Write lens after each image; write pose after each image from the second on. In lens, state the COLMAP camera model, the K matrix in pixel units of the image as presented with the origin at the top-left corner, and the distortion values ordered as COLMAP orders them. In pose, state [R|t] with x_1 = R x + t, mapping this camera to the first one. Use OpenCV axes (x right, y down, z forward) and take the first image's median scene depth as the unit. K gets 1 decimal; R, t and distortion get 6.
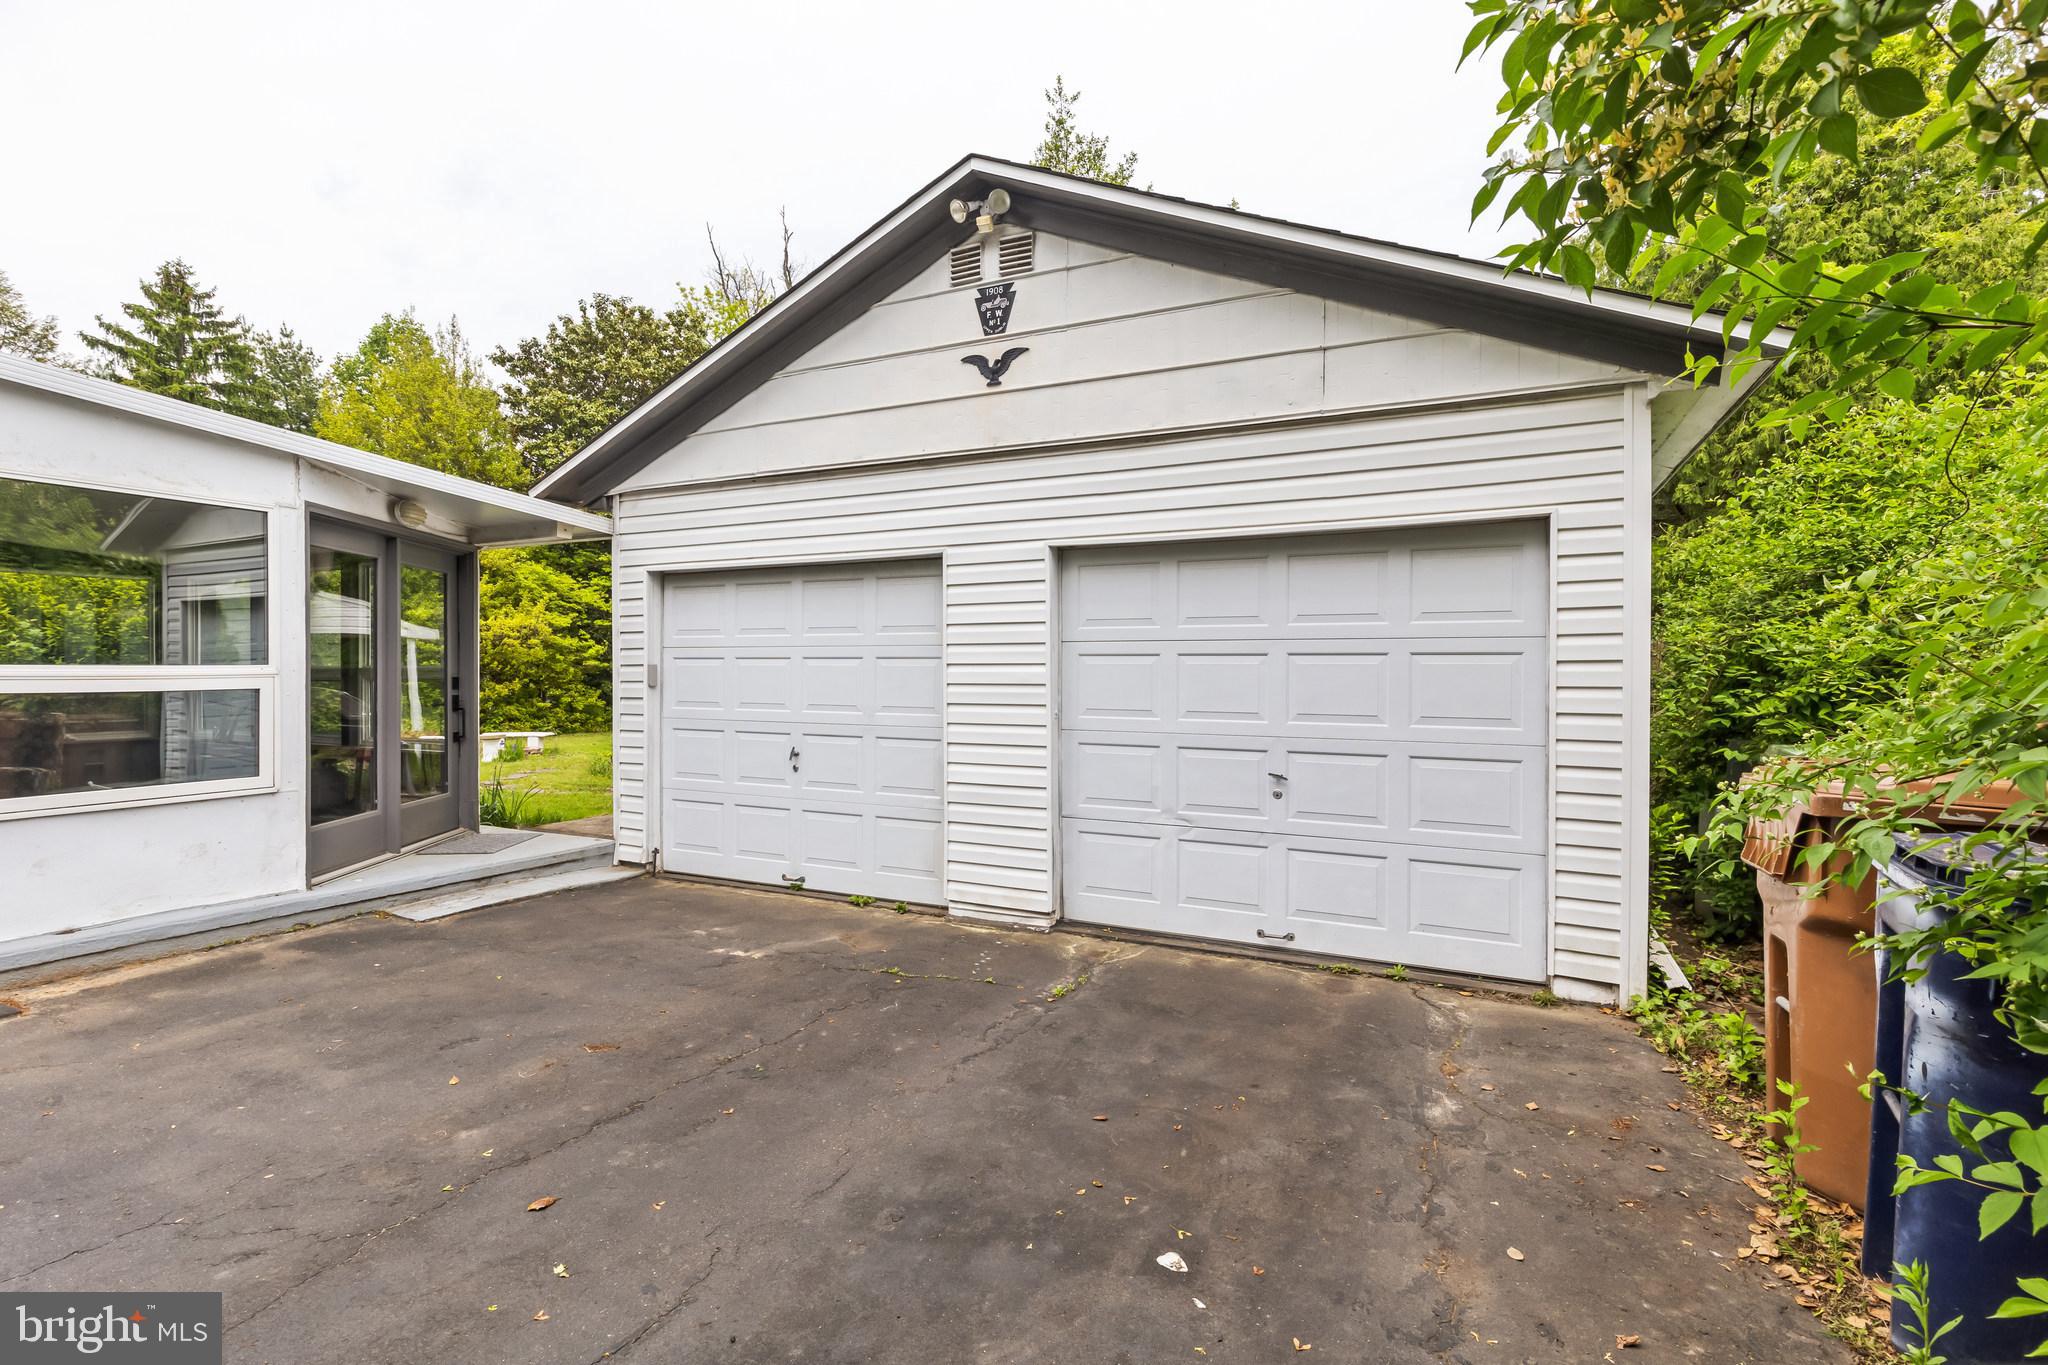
lens RADIAL K [[932.8, 0, 1030.2], [0, 932.8, 675.8], [0, 0, 1]] dist [0.003470, 0.000338]
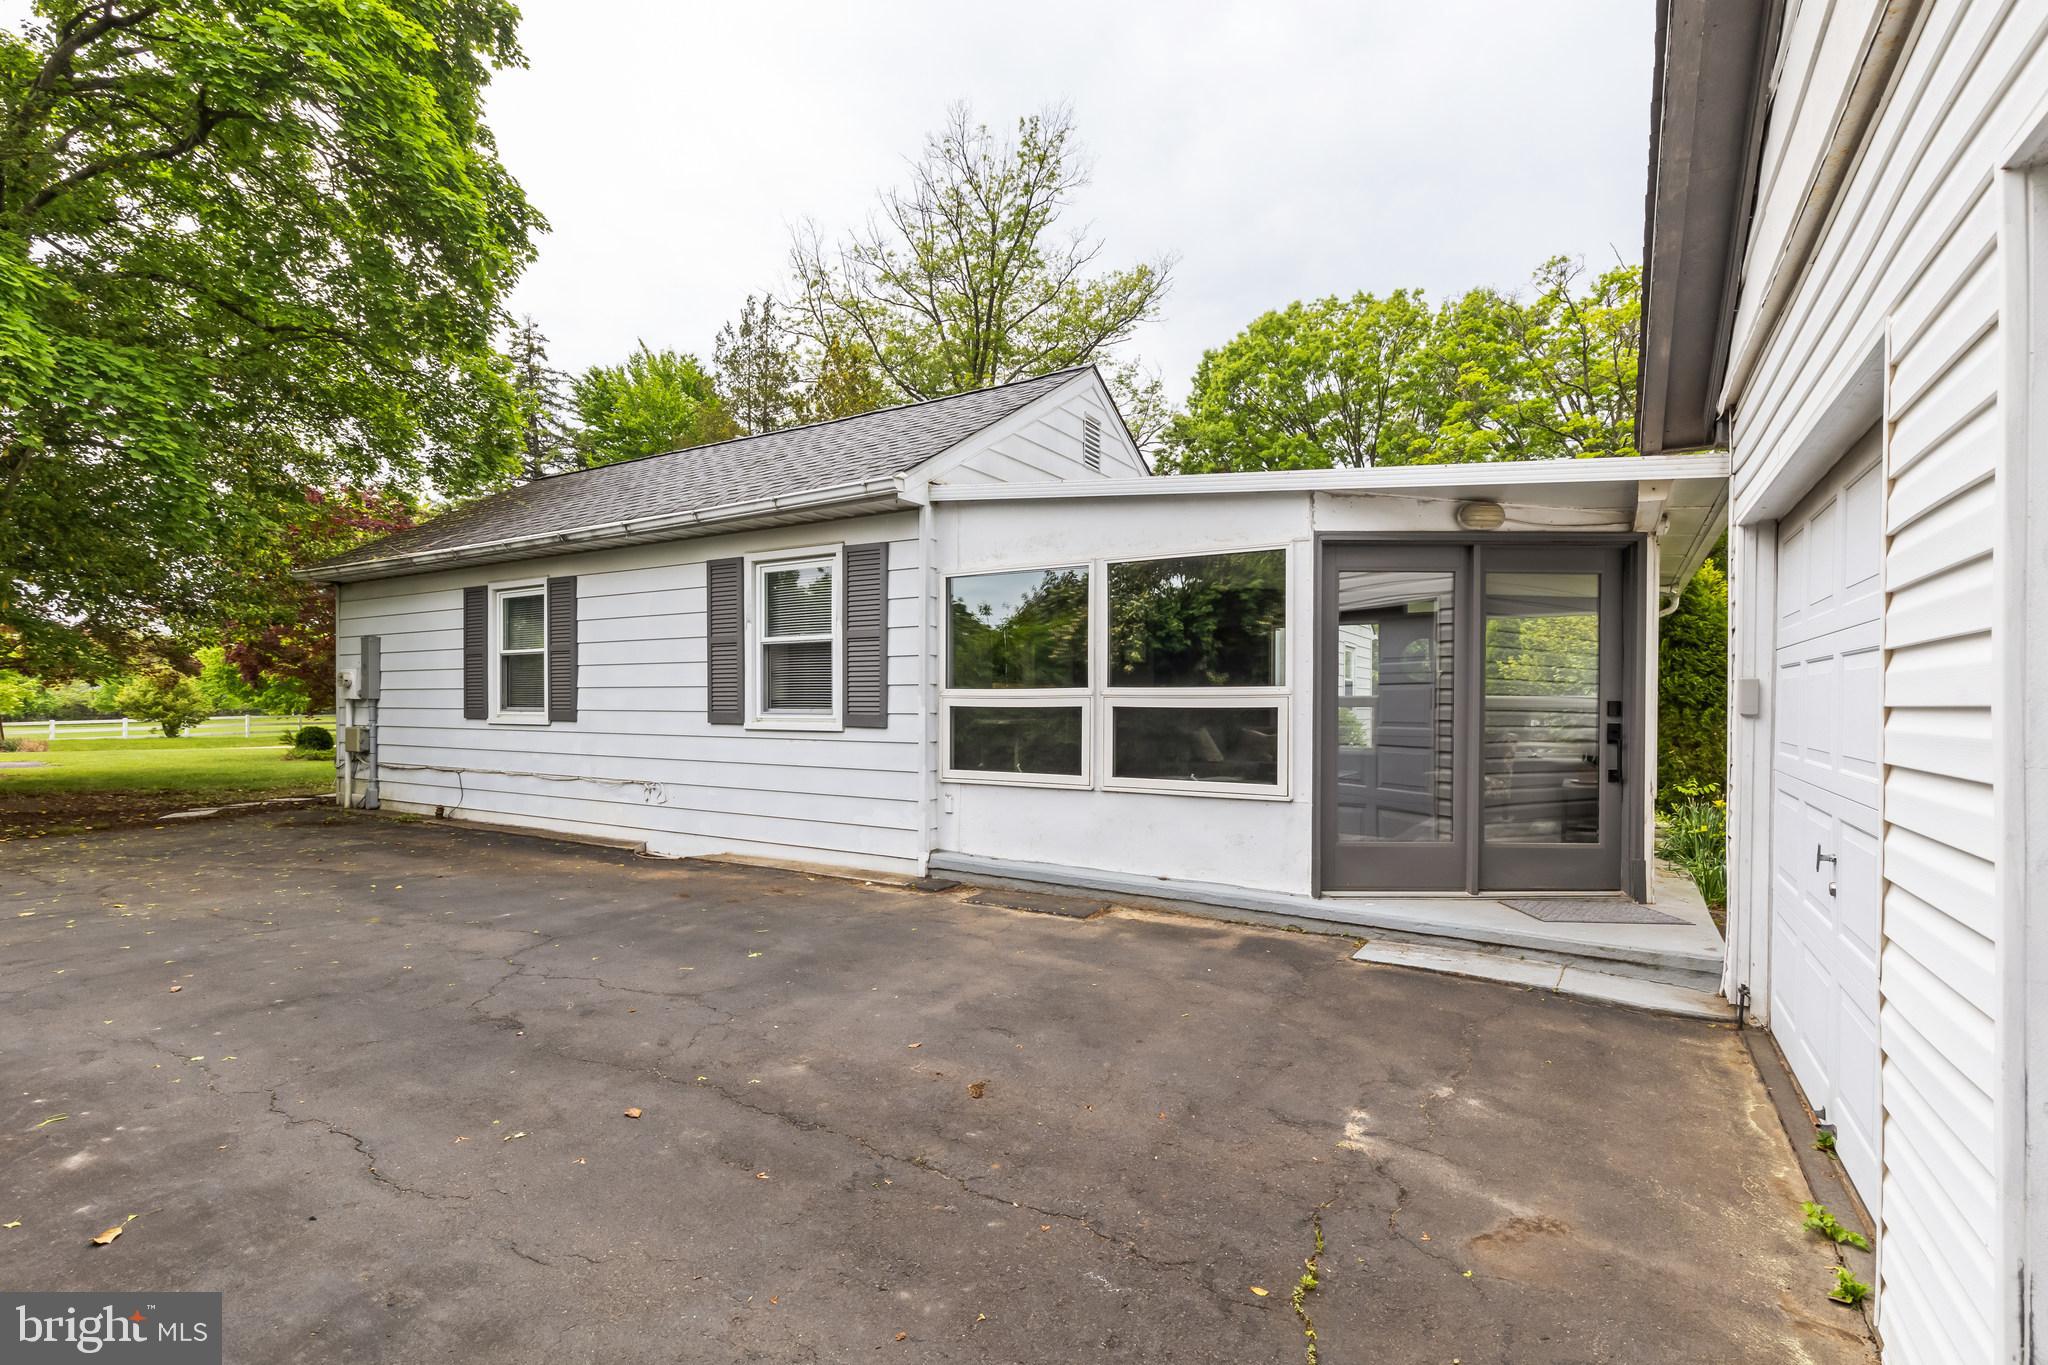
lens RADIAL K [[932.8, 0, 1029.0], [0, 932.8, 698.0], [0, 0, 1]] dist [0.003470, 0.000338]
pose [[-0.087039, -0.004674, -0.996194, 0.396398], [-0.011844, 0.999923, -0.003657, 0.013132], [0.996135, 0.011480, -0.087087, 0.983435]]
